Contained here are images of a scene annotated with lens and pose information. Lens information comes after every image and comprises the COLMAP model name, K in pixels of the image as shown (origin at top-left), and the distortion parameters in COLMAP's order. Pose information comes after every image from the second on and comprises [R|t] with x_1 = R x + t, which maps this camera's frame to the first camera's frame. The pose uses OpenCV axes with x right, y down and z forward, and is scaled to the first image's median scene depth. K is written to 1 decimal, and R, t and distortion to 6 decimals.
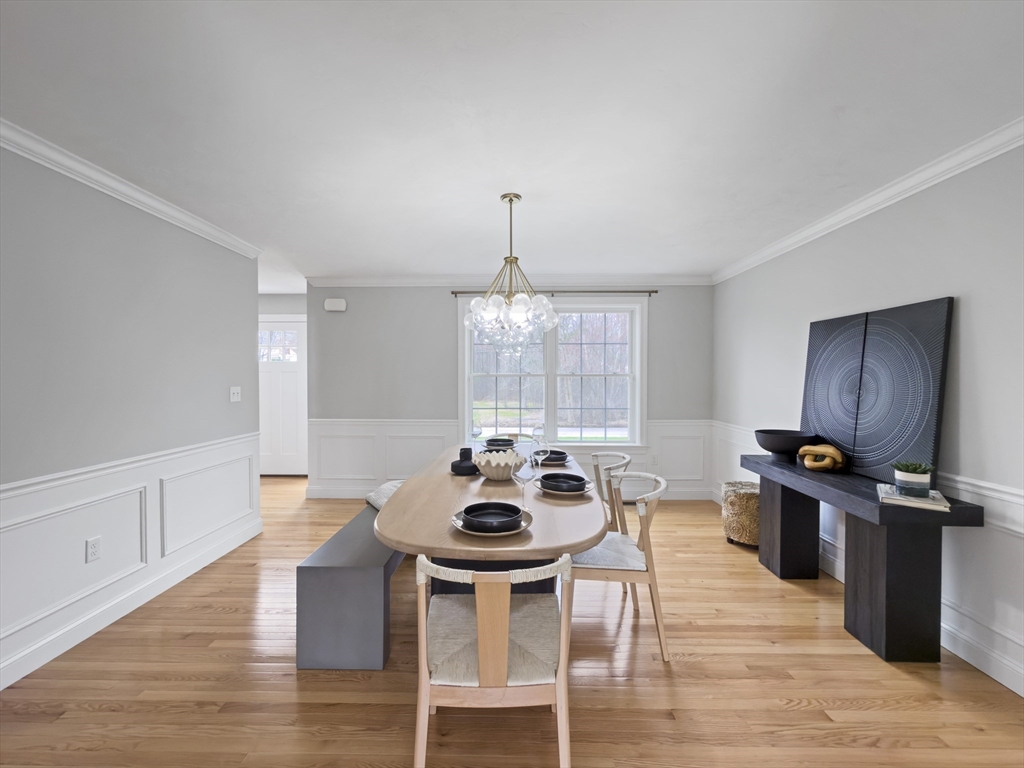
lens RADIAL K [[414.5, 0, 510.0], [0, 414.5, 381.1], [0, 0, 1]] dist [-0.001224, -0.000184]
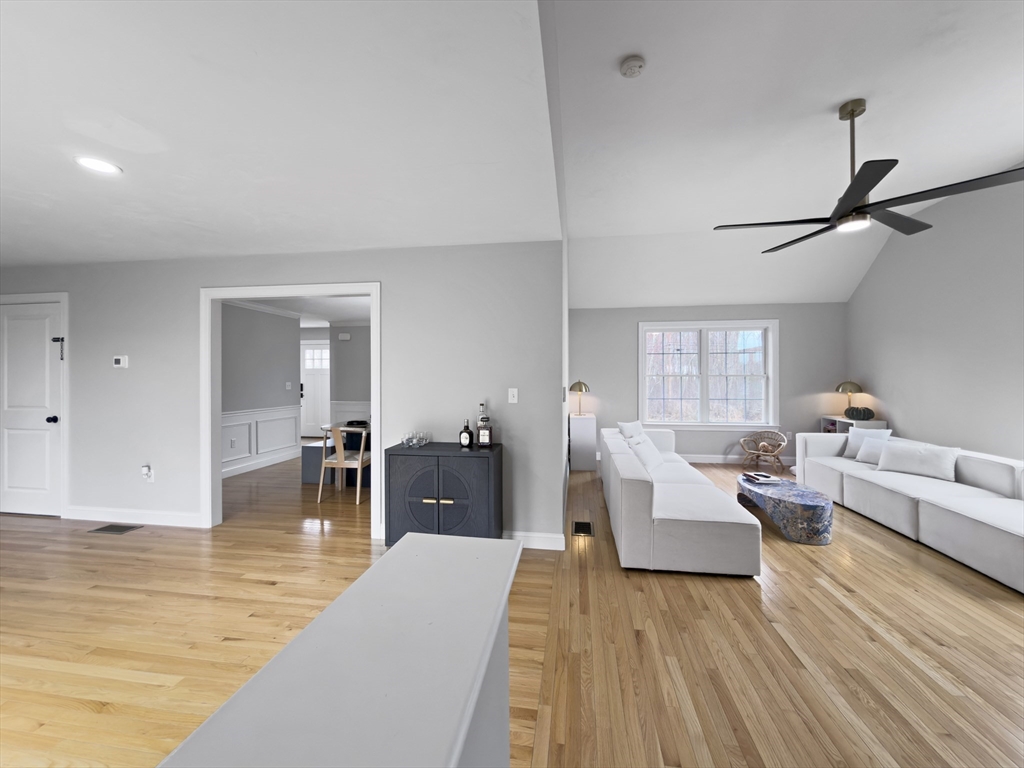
lens RADIAL K [[414.5, 0, 510.0], [0, 414.5, 381.1], [0, 0, 1]] dist [-0.001224, -0.000184]
pose [[0.990963, 0.001373, -0.134131, 0.712232], [-0.001974, 0.999989, -0.004349, 0.014774], [0.134123, 0.004574, 0.990954, -0.902985]]
